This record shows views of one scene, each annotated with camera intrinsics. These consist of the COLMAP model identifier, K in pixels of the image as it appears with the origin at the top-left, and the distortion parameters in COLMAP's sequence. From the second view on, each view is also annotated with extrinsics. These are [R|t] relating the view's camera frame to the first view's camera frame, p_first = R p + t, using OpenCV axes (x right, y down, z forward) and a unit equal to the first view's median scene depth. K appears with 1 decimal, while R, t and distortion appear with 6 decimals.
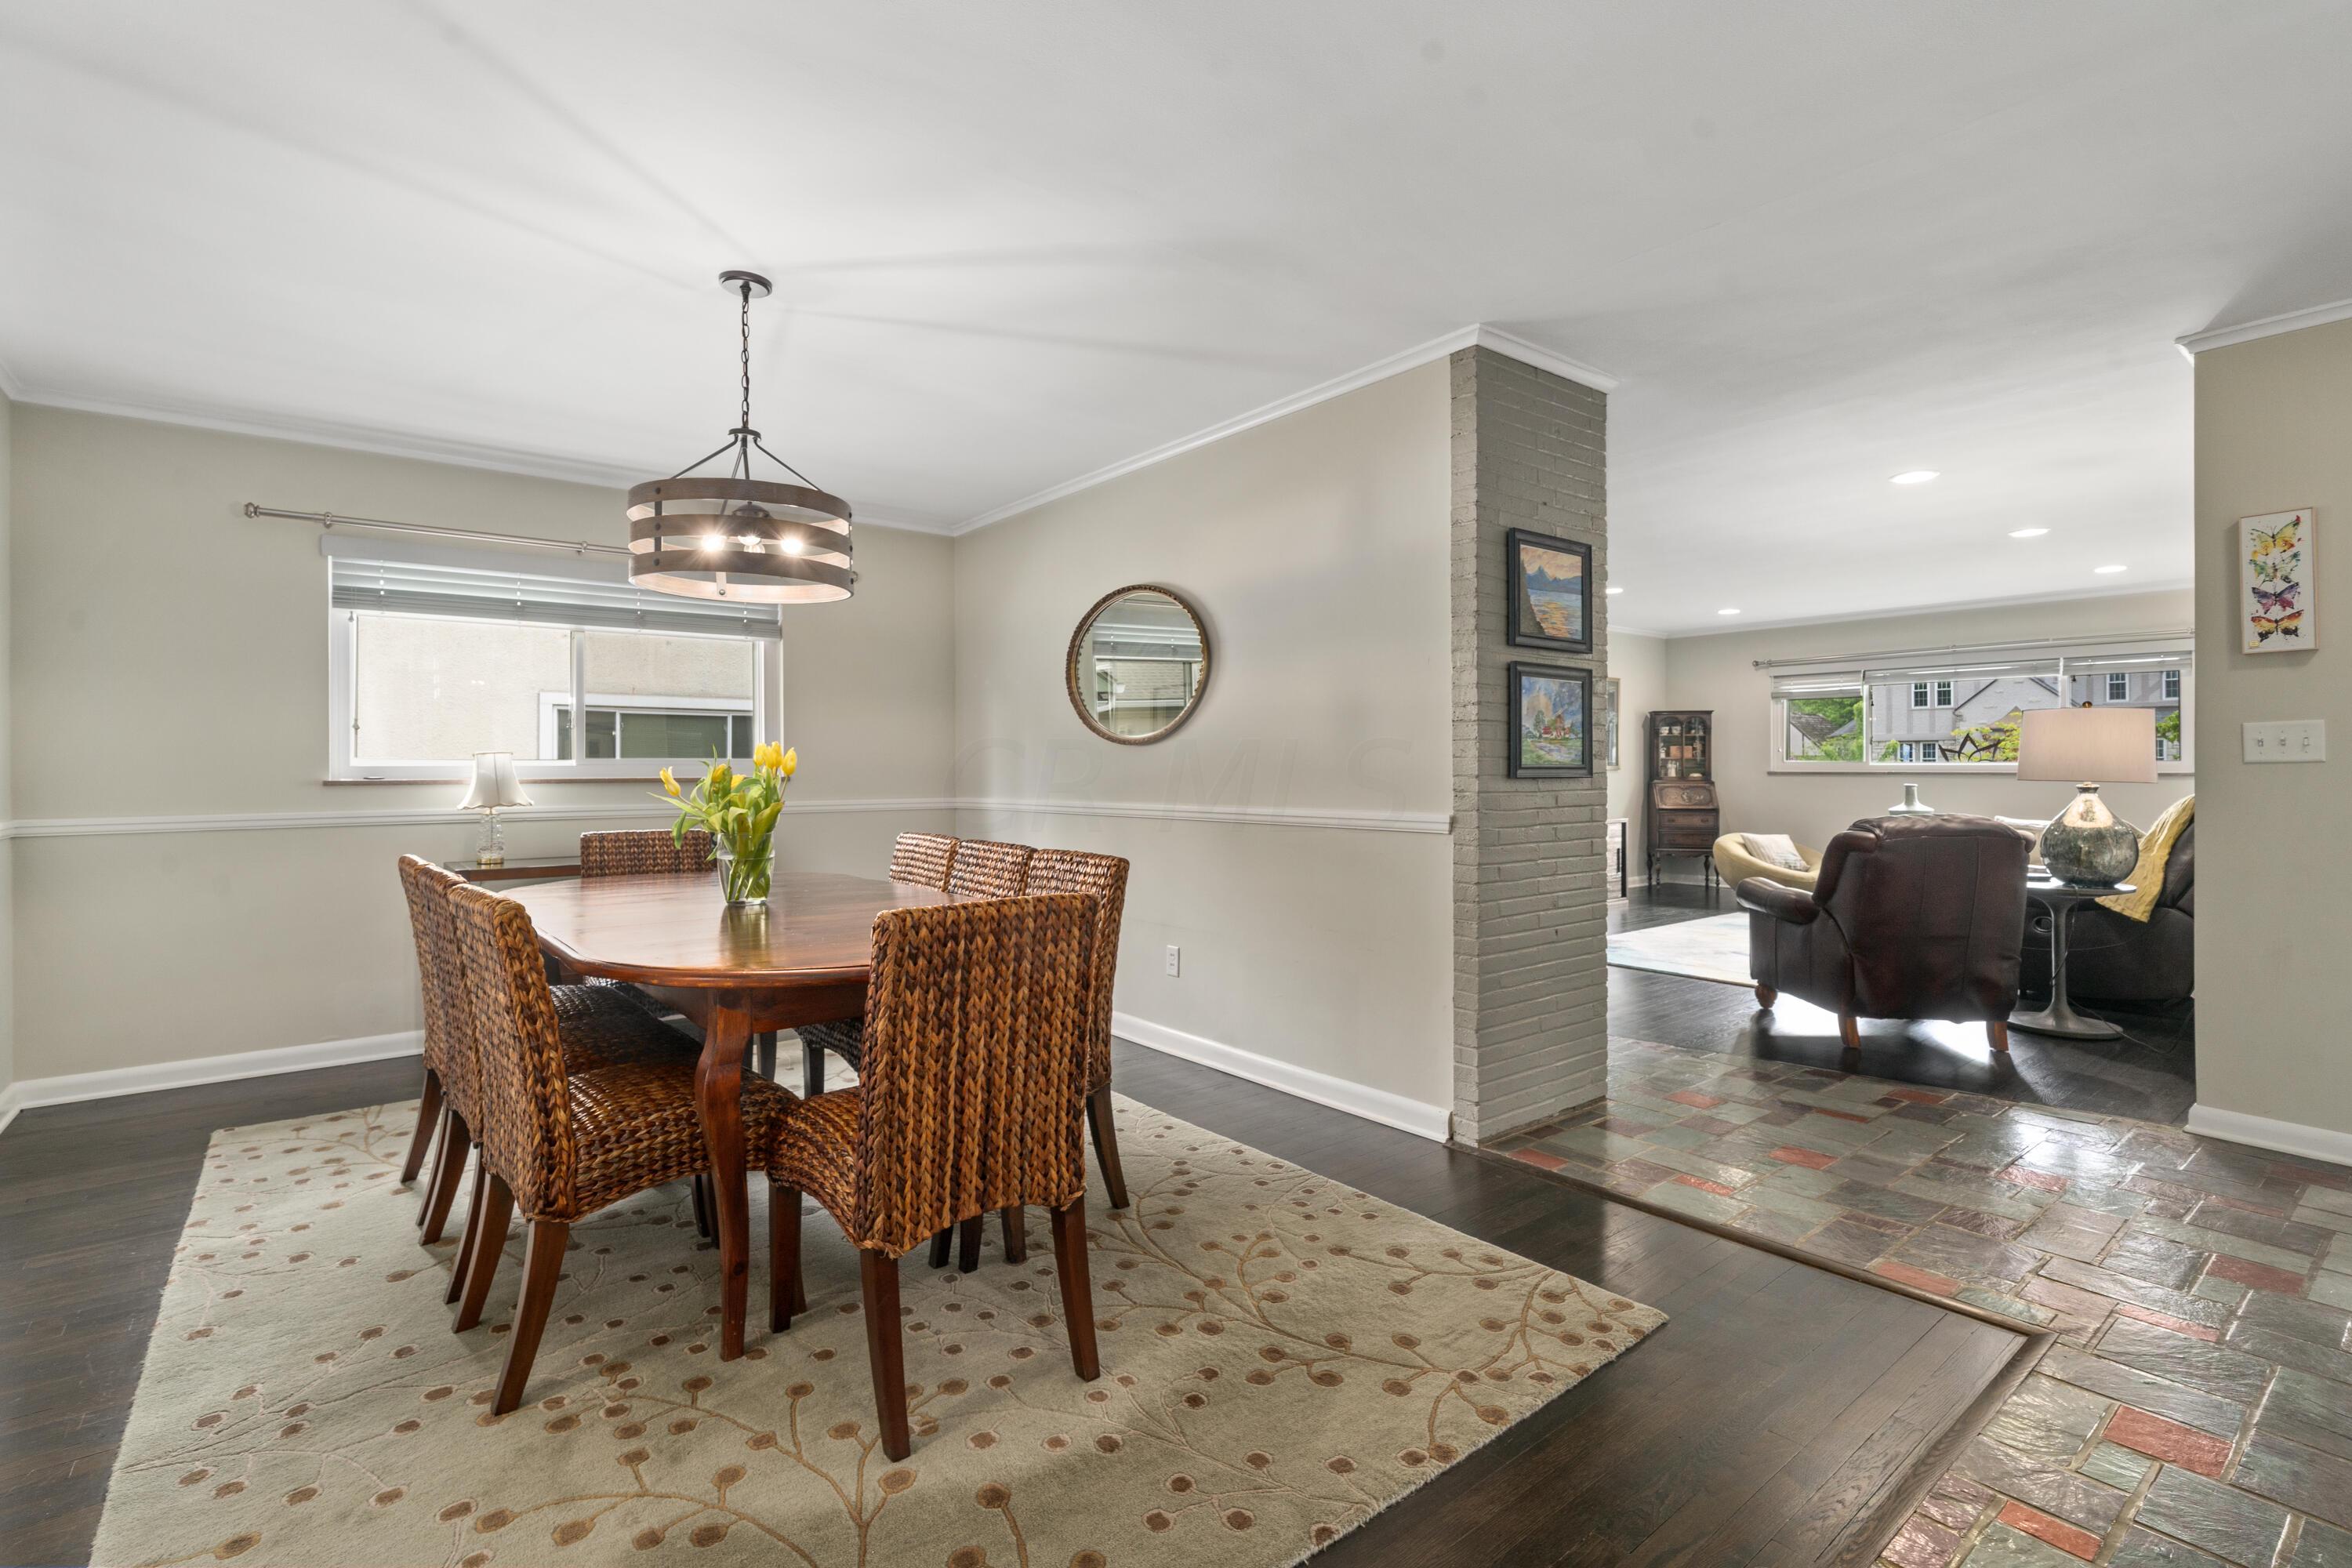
lens RADIAL K [[1109.3, 0, 1155.3], [0, 1109.3, 765.8], [0, 0, 1]] dist [0.003935, -0.000049]
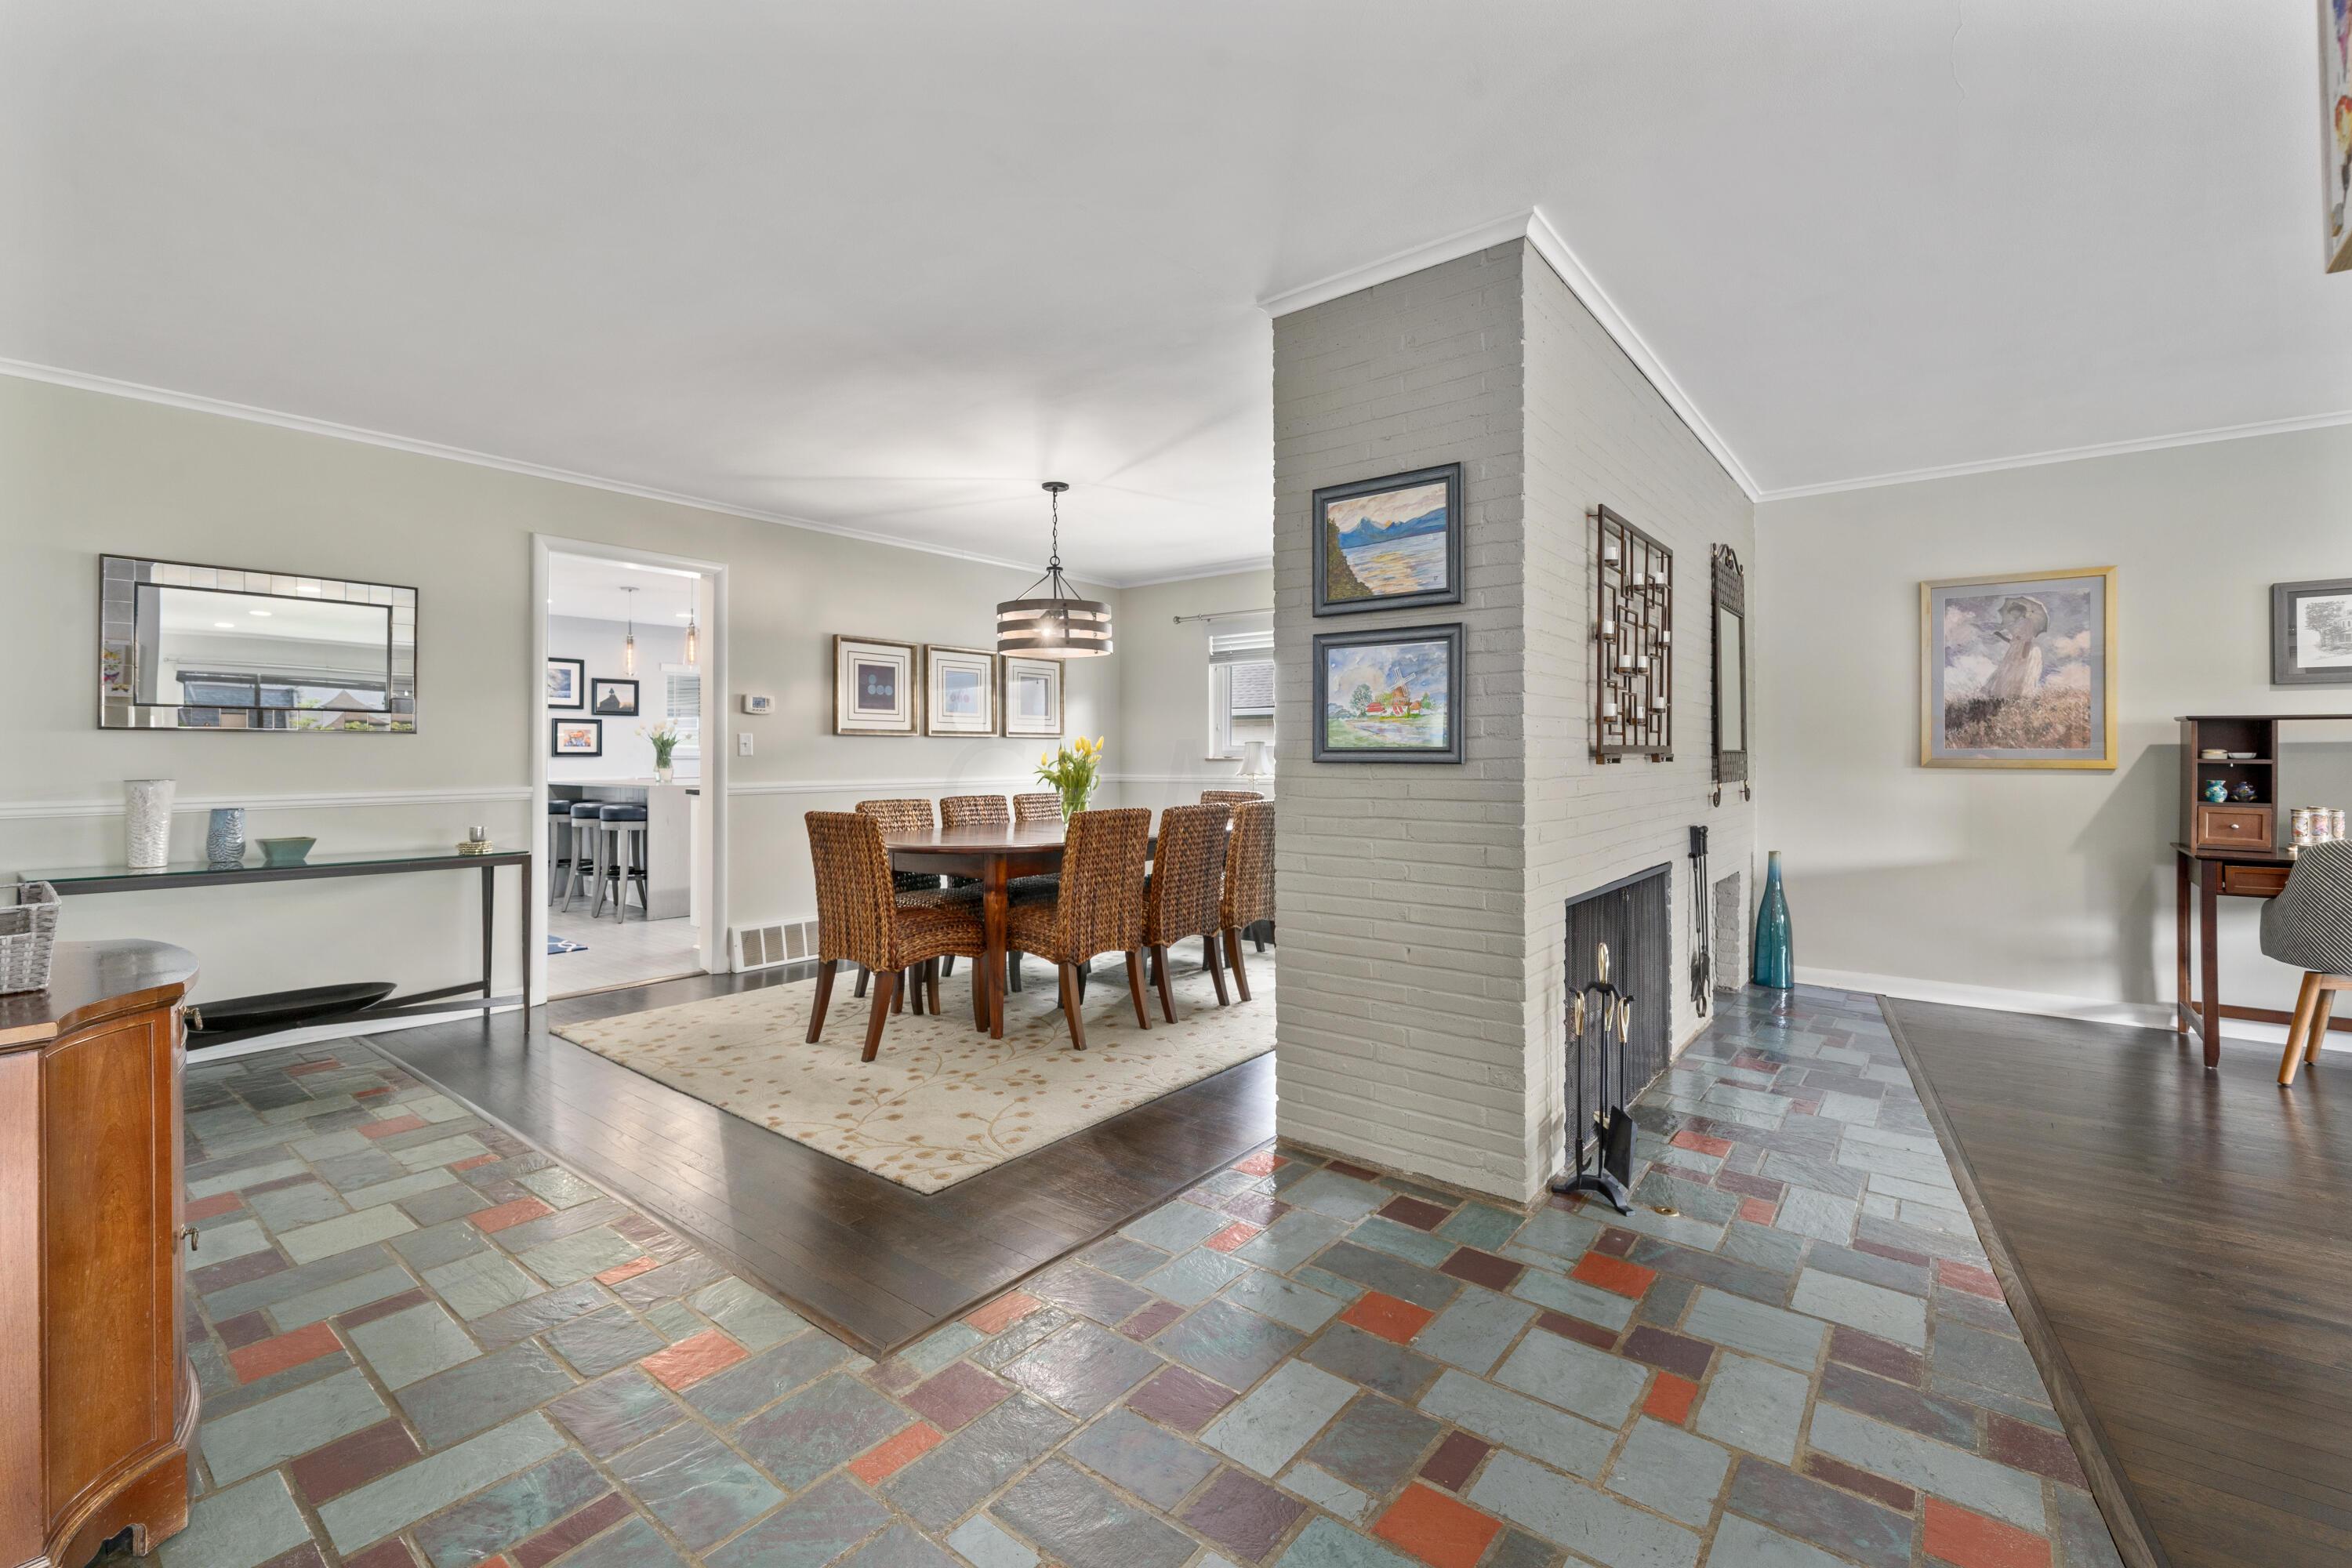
lens RADIAL K [[1010.8, 0, 1133.1], [0, 1010.8, 740.7], [0, 0, 1]] dist [-0.002343, 0.000236]
pose [[0.199077, -0.009197, -0.979941, 0.823356], [0.001167, 0.999957, -0.009147, 0.000532], [0.979983, 0.000677, 0.199079, 0.508623]]
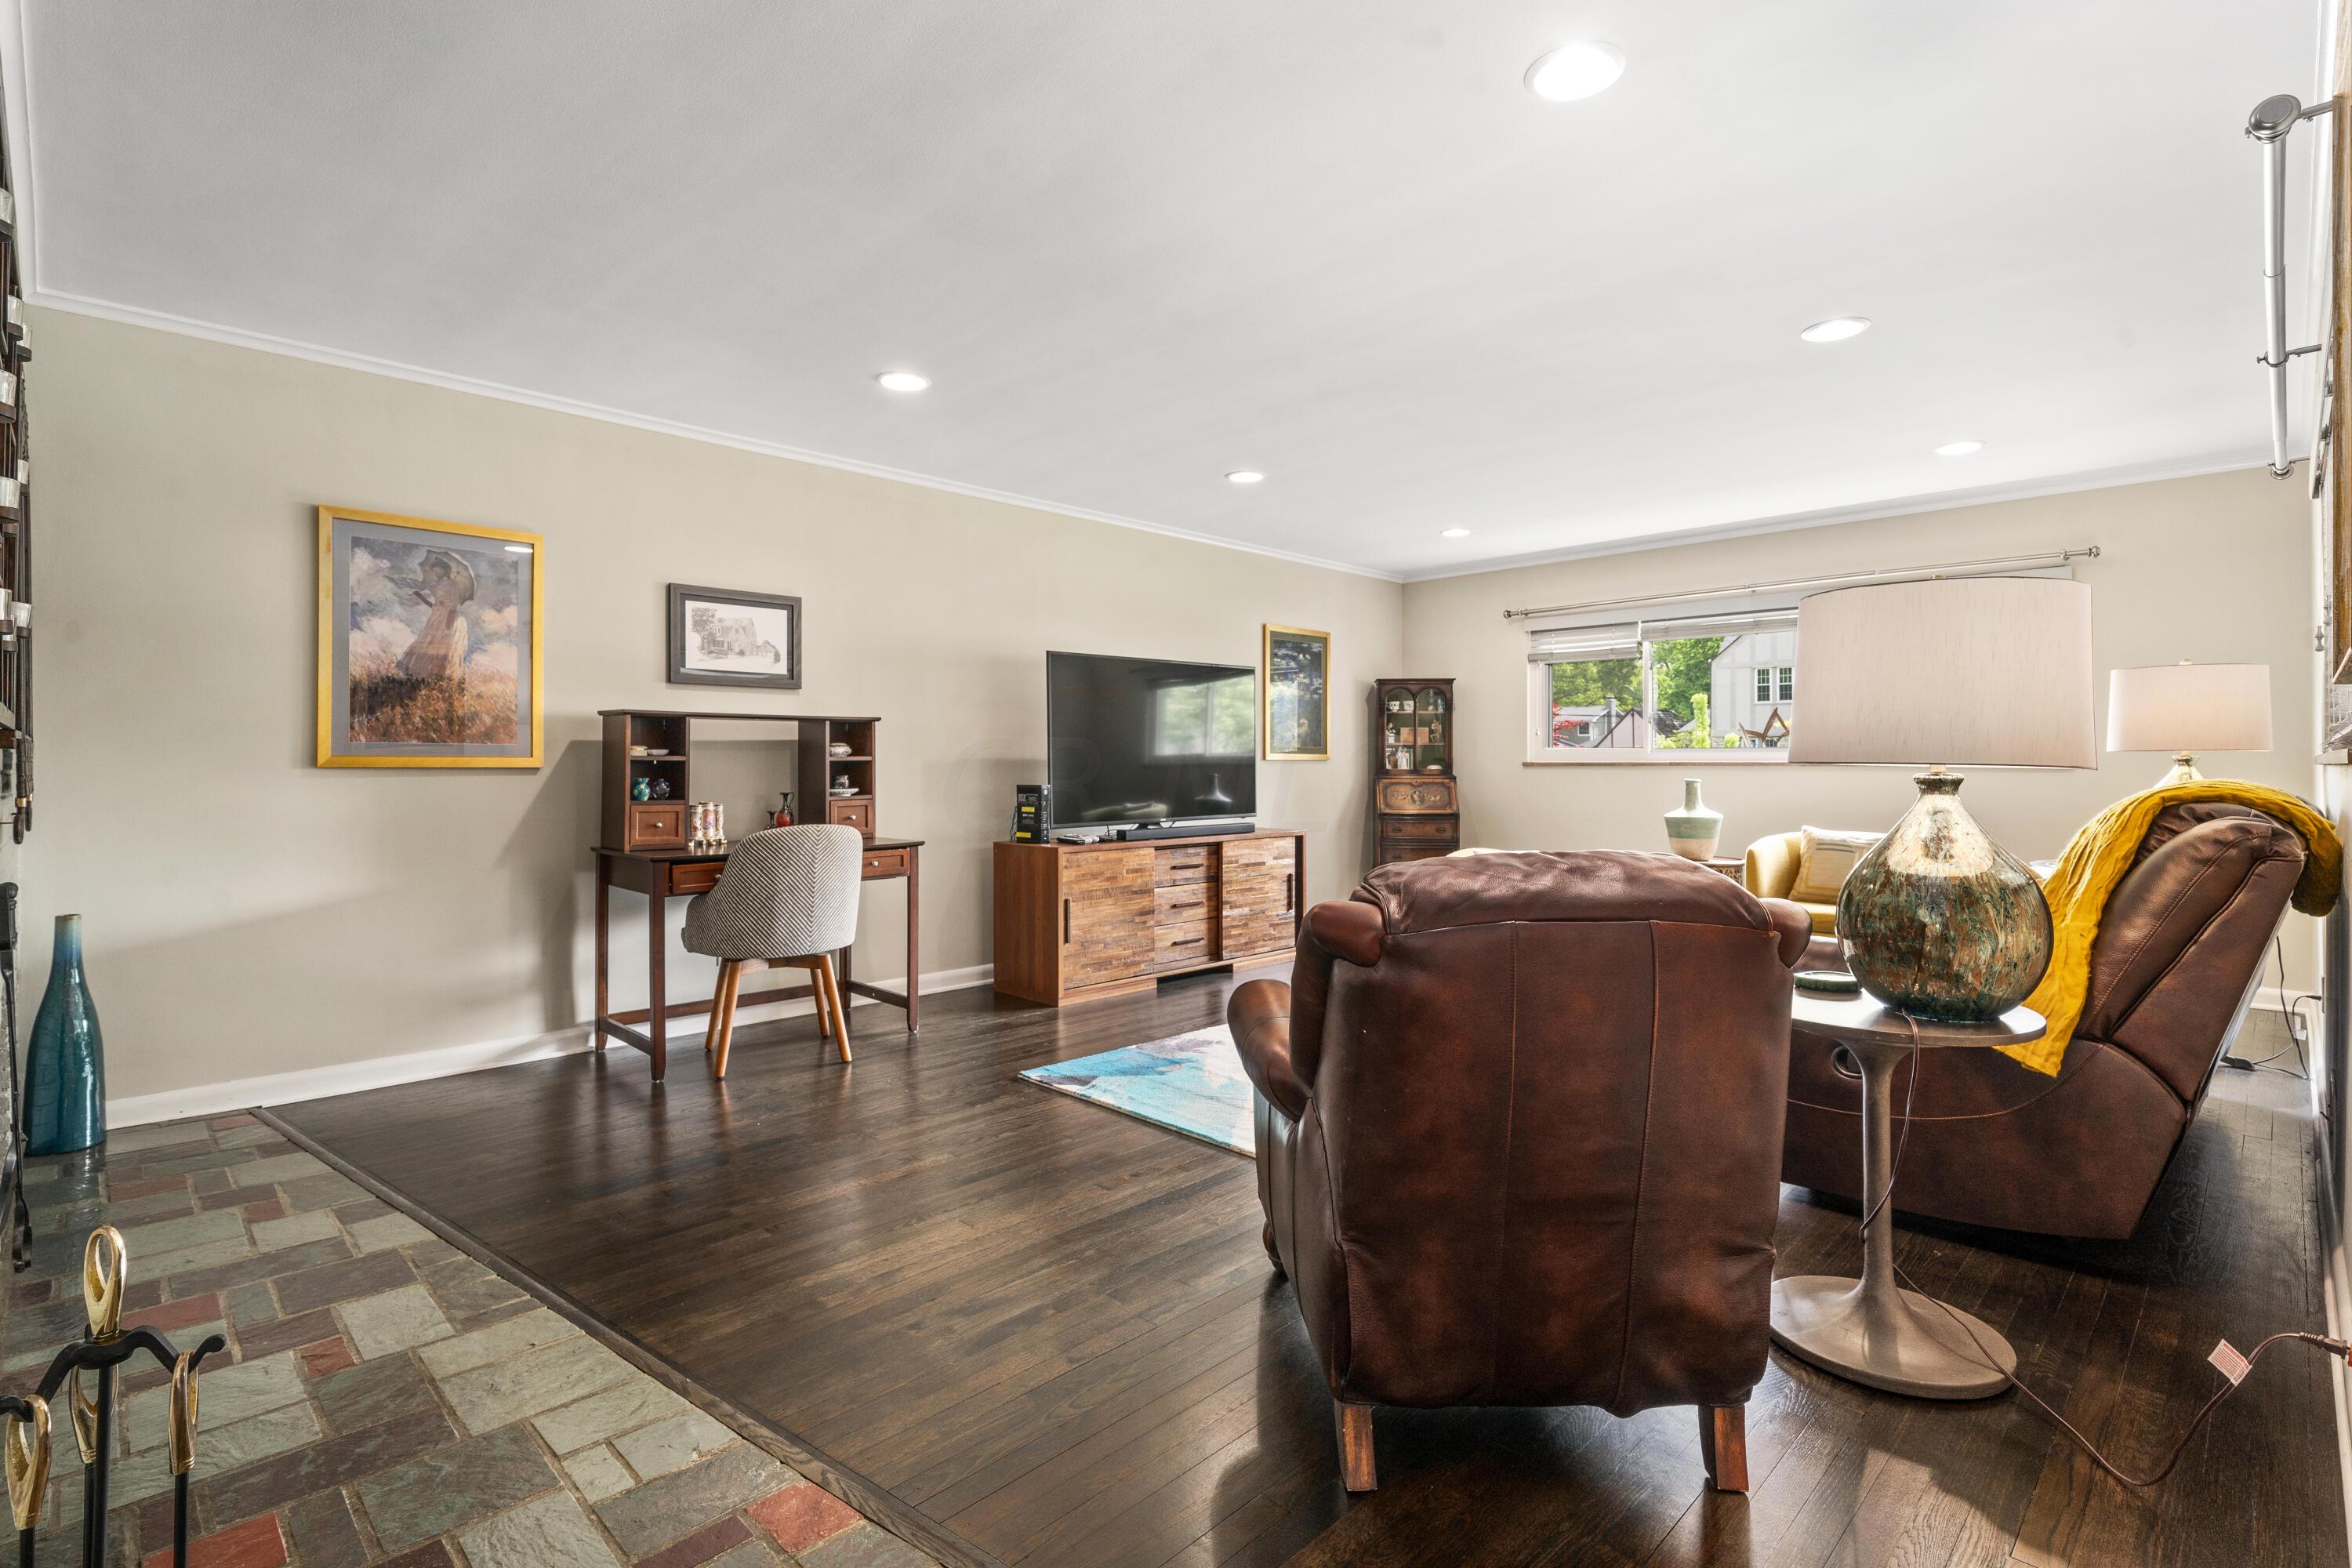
lens RADIAL K [[1109.3, 0, 1191.2], [0, 1109.3, 765.4], [0, 0, 1]] dist [0.003935, -0.000049]
pose [[0.993219, 0.002274, 0.116239, 0.518799], [-0.002372, 0.999997, 0.000699, 0.014713], [-0.116237, -0.000970, 0.993221, 0.628081]]
